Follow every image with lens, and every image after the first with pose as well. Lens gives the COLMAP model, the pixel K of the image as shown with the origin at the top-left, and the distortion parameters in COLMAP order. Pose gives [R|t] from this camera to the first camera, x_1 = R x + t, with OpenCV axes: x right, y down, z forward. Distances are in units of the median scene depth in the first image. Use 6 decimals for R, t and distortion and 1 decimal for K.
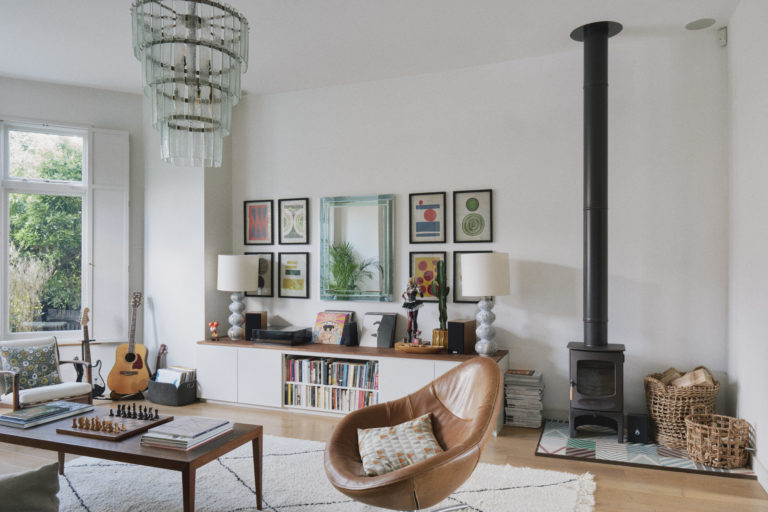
lens RADIAL K [[541.1, 0, 384.6], [0, 541.1, 274.9], [0, 0, 1]] dist [-0.004771, -0.001885]
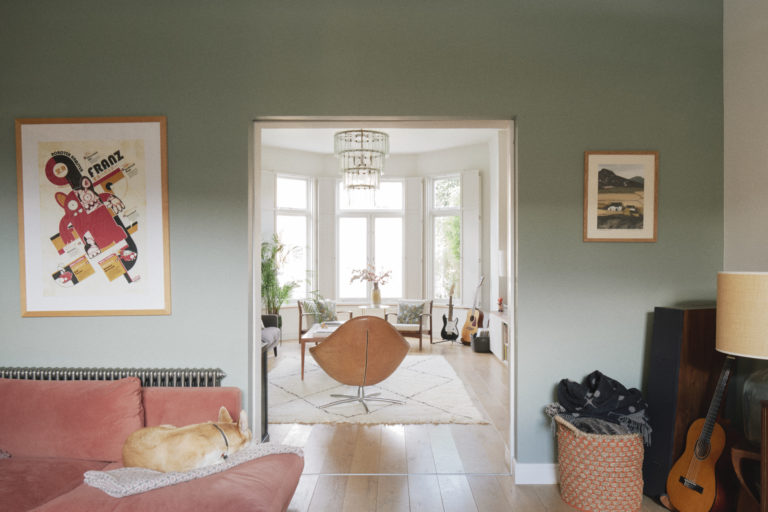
lens RADIAL K [[578.2, 0, 381.0], [0, 578.2, 271.4], [0, 0, 1]] dist [-0.002610, -0.015529]
pose [[0.354363, 0.010128, -0.935053, 1.088482], [-0.006372, 0.999944, 0.008417, 0.007908], [0.935086, 0.002975, 0.354408, 0.199128]]
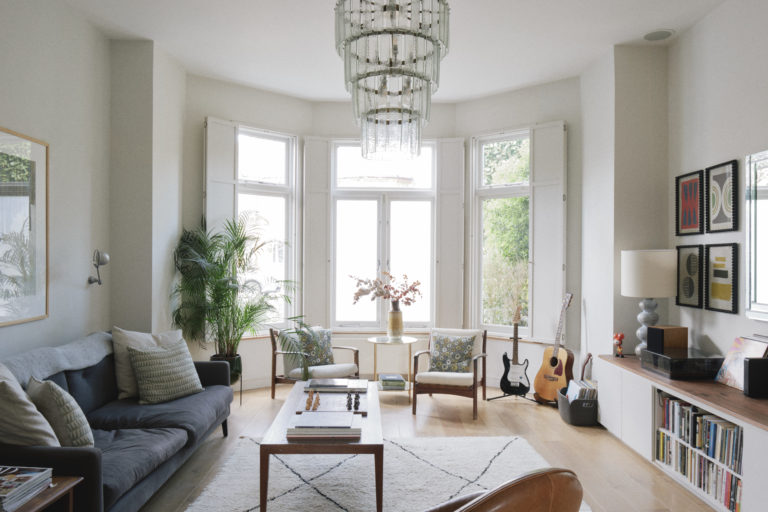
lens RADIAL K [[577.7, 0, 379.1], [0, 577.7, 271.3], [0, 0, 1]] dist [0.005000, -0.004999]
pose [[0.373301, 0.009614, -0.927660, 0.389233], [-0.014353, 0.999886, 0.004587, -0.005294], [0.927599, 0.011602, 0.373397, 0.383319]]
